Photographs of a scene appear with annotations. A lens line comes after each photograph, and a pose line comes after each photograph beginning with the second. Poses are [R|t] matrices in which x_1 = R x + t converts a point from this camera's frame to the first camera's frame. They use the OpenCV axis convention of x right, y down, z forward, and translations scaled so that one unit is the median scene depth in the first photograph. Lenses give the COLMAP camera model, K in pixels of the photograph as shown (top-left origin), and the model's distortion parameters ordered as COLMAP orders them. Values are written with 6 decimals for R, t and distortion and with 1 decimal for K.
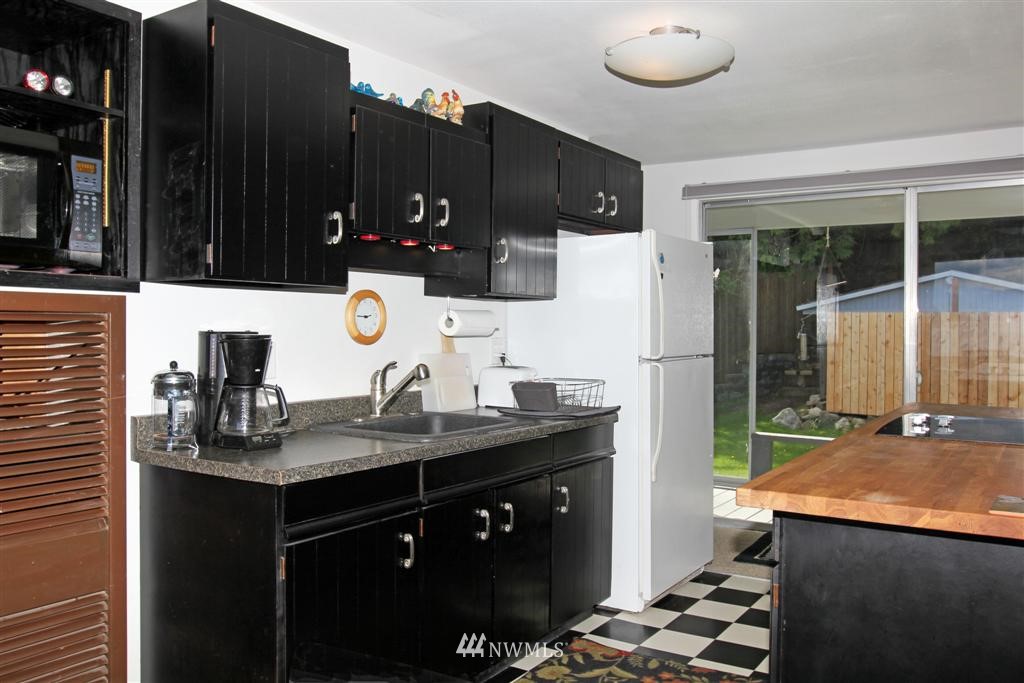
lens RADIAL K [[848.7, 0, 512.5], [0, 848.7, 337.0], [0, 0, 1]] dist [-0.000928, 0.000491]
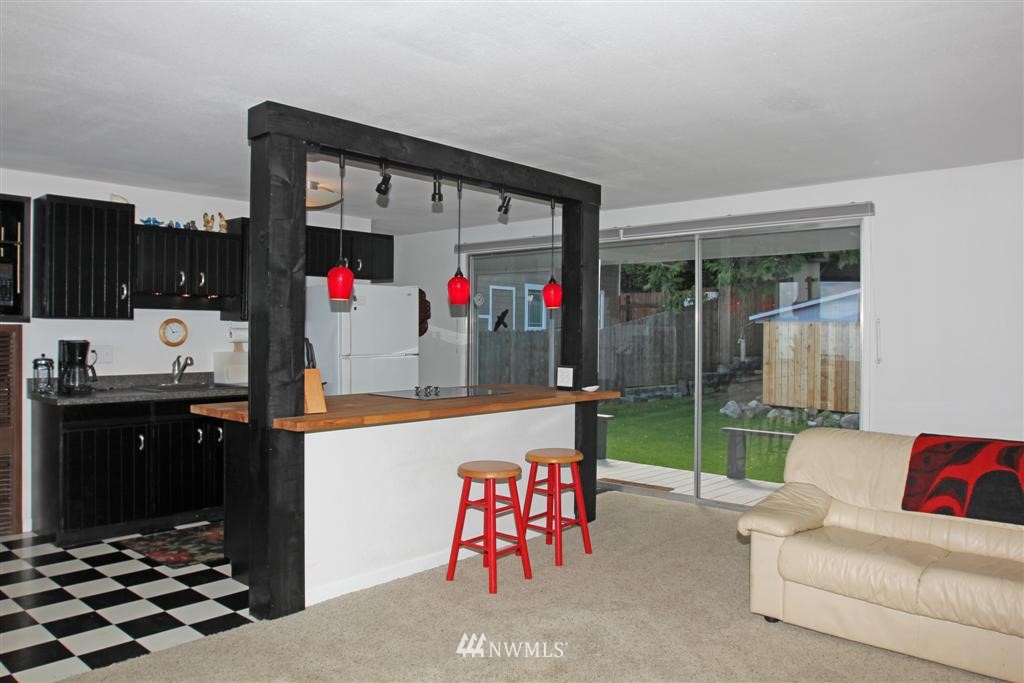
lens RADIAL K [[768.4, 0, 511.6], [0, 768.4, 339.9], [0, 0, 1]] dist [-0.015843, -0.000050]
pose [[0.985850, 0.004004, -0.167583, 1.007360], [-0.003982, 0.999992, 0.000468, -0.011798], [0.167584, 0.000206, 0.985858, -0.676206]]
